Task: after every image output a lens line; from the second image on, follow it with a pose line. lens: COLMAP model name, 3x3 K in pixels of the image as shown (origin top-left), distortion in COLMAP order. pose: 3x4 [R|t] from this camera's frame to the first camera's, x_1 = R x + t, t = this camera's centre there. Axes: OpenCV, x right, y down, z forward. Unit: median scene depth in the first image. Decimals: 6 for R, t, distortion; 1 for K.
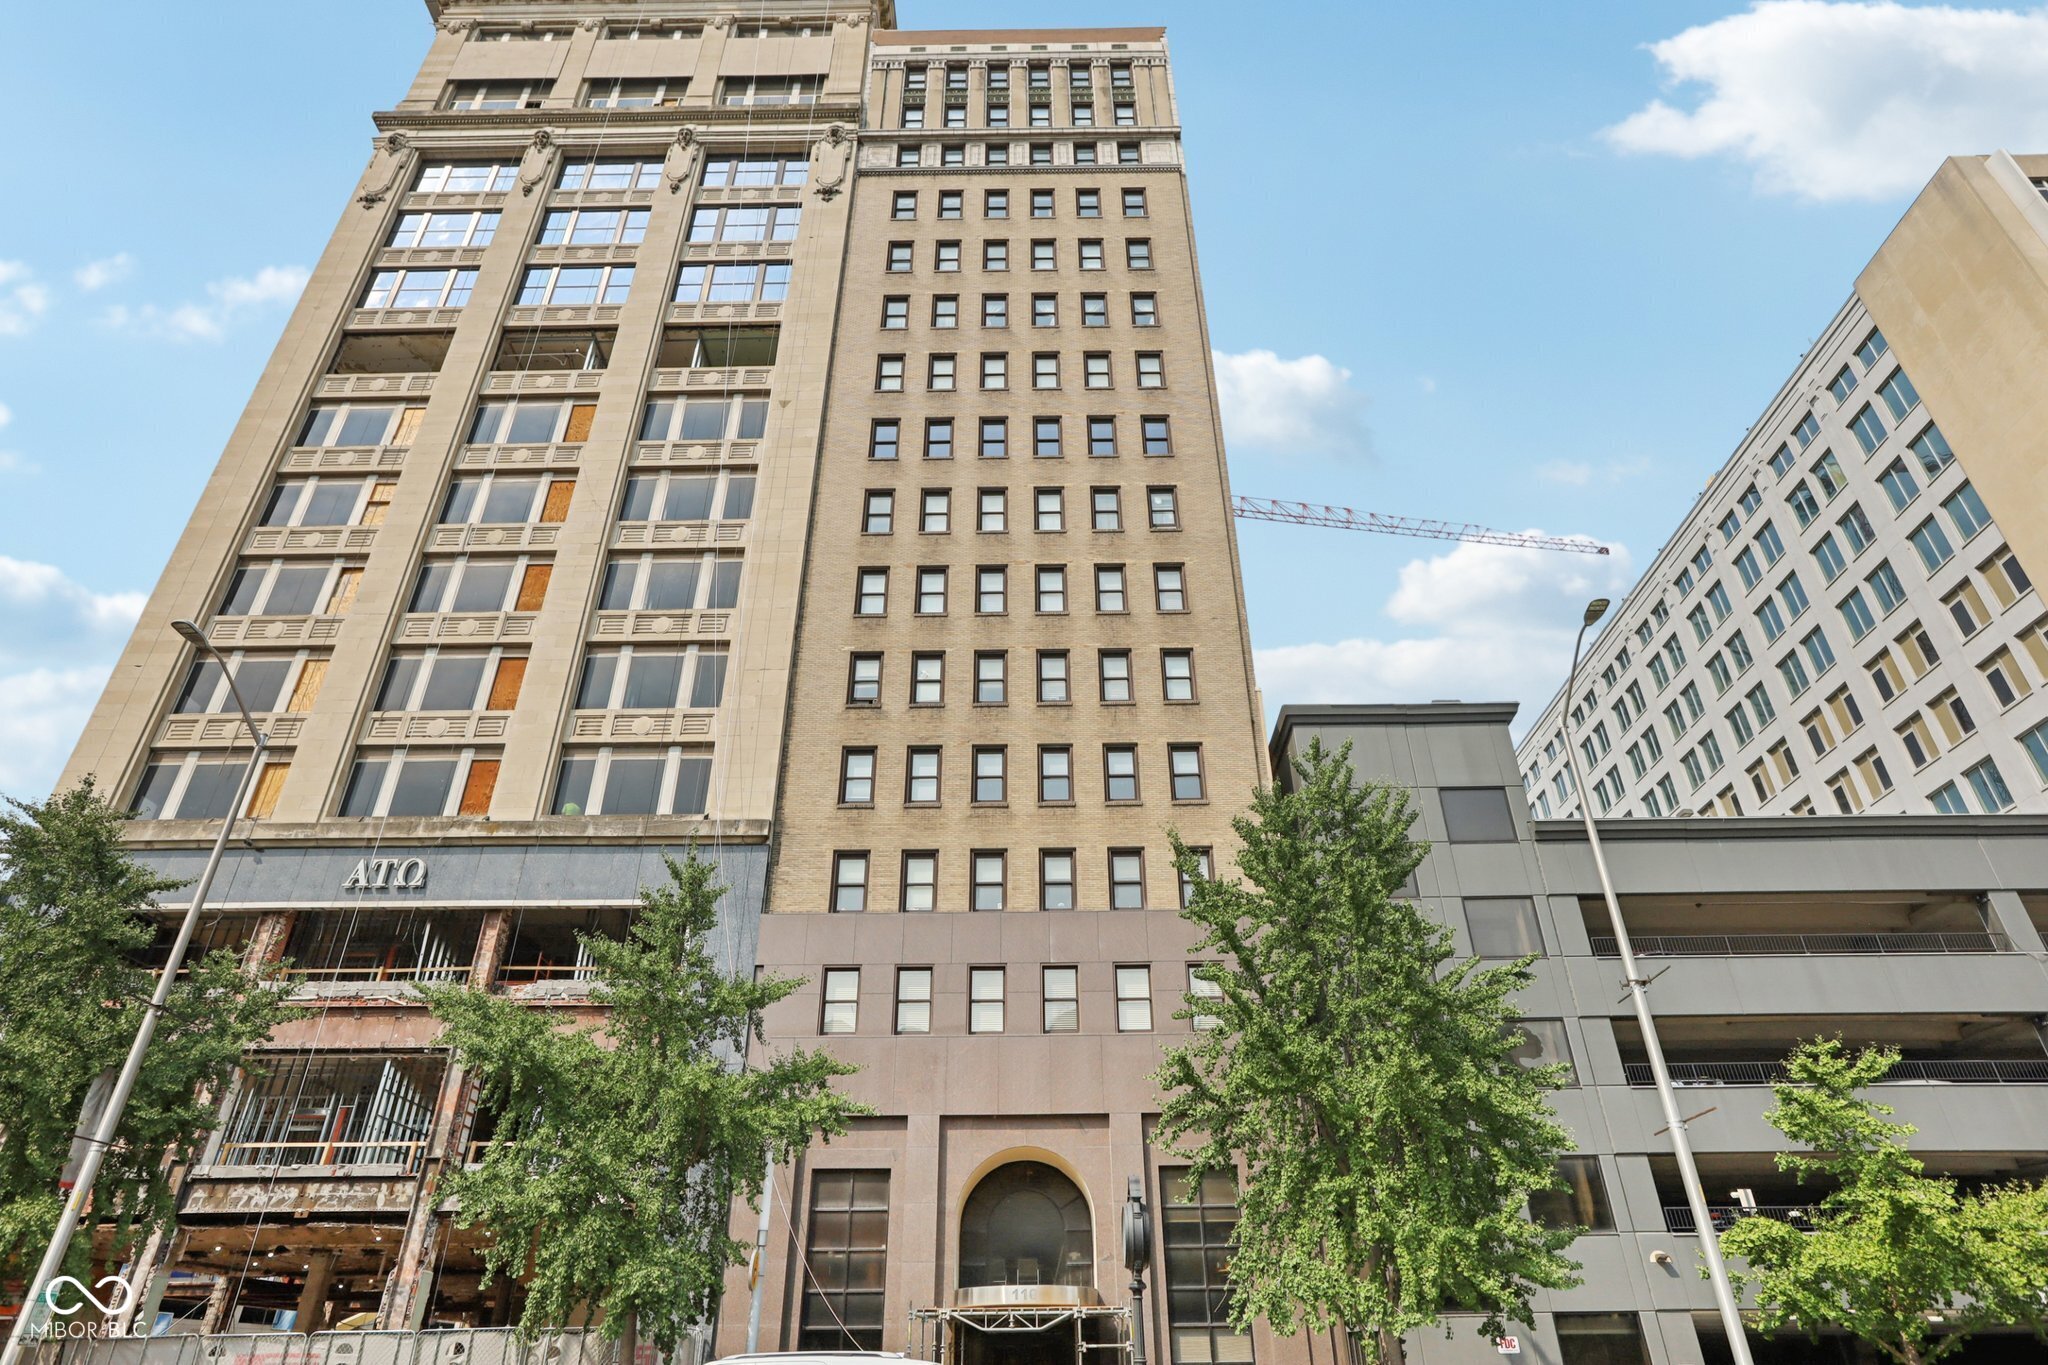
lens RADIAL K [[1123.4, 0, 1024.6], [0, 1123.4, 692.8], [0, 0, 1]] dist [-0.014658, 0.003545]
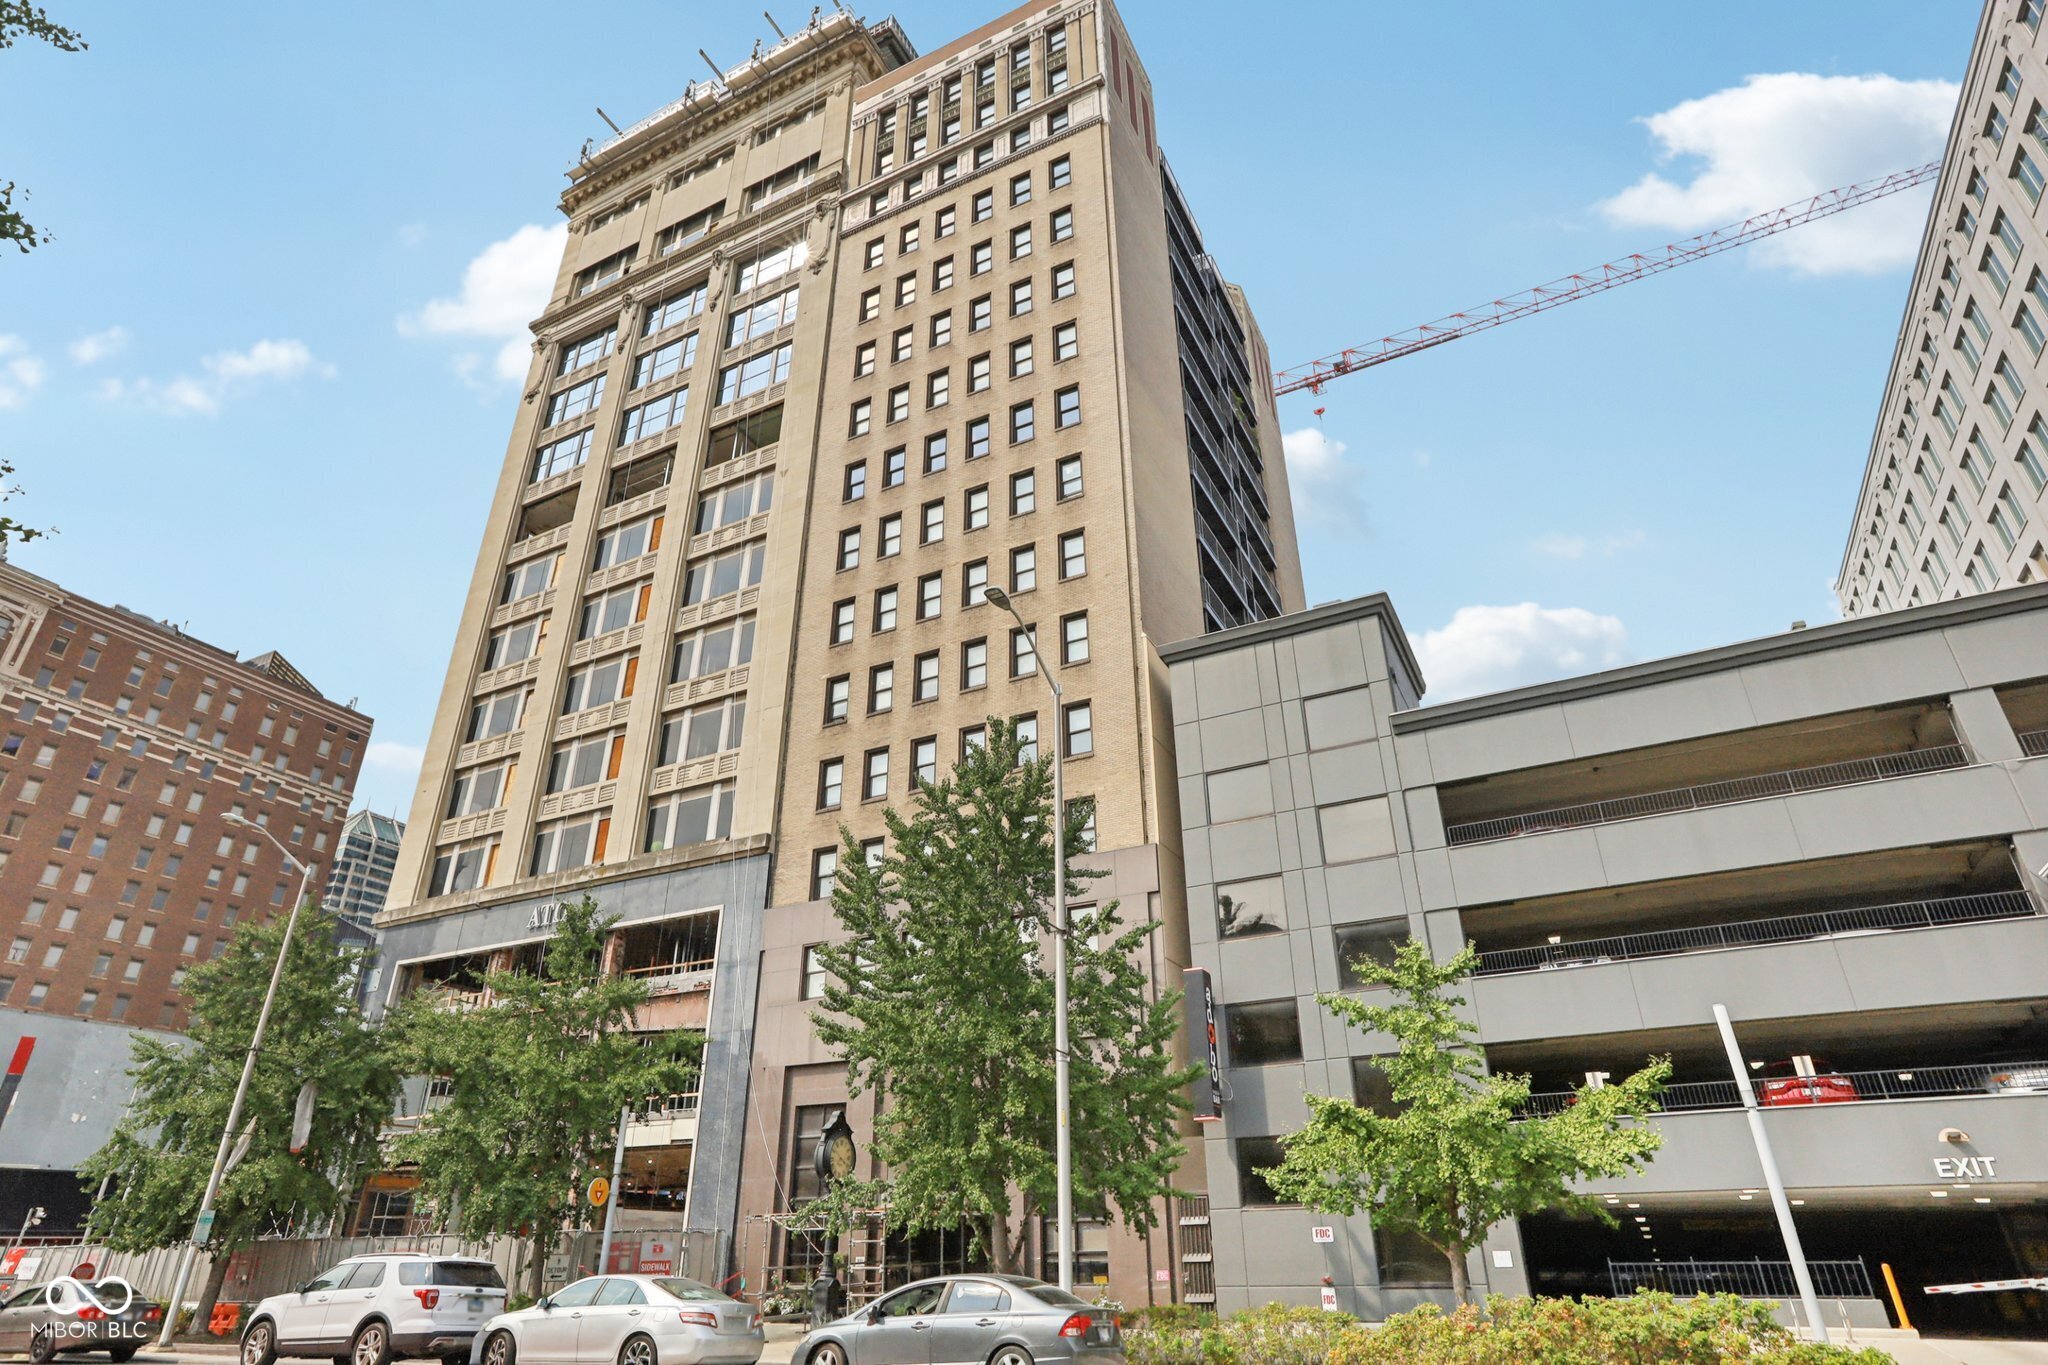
lens RADIAL K [[1108.9, 0, 1024.1], [0, 1108.9, 680.5], [0, 0, 1]] dist [-0.023858, 0.000992]
pose [[0.895047, -0.208569, -0.394195, 0.452239], [0.234027, 0.972081, 0.017047, -0.005129], [0.379634, -0.107510, 0.918869, -0.003817]]
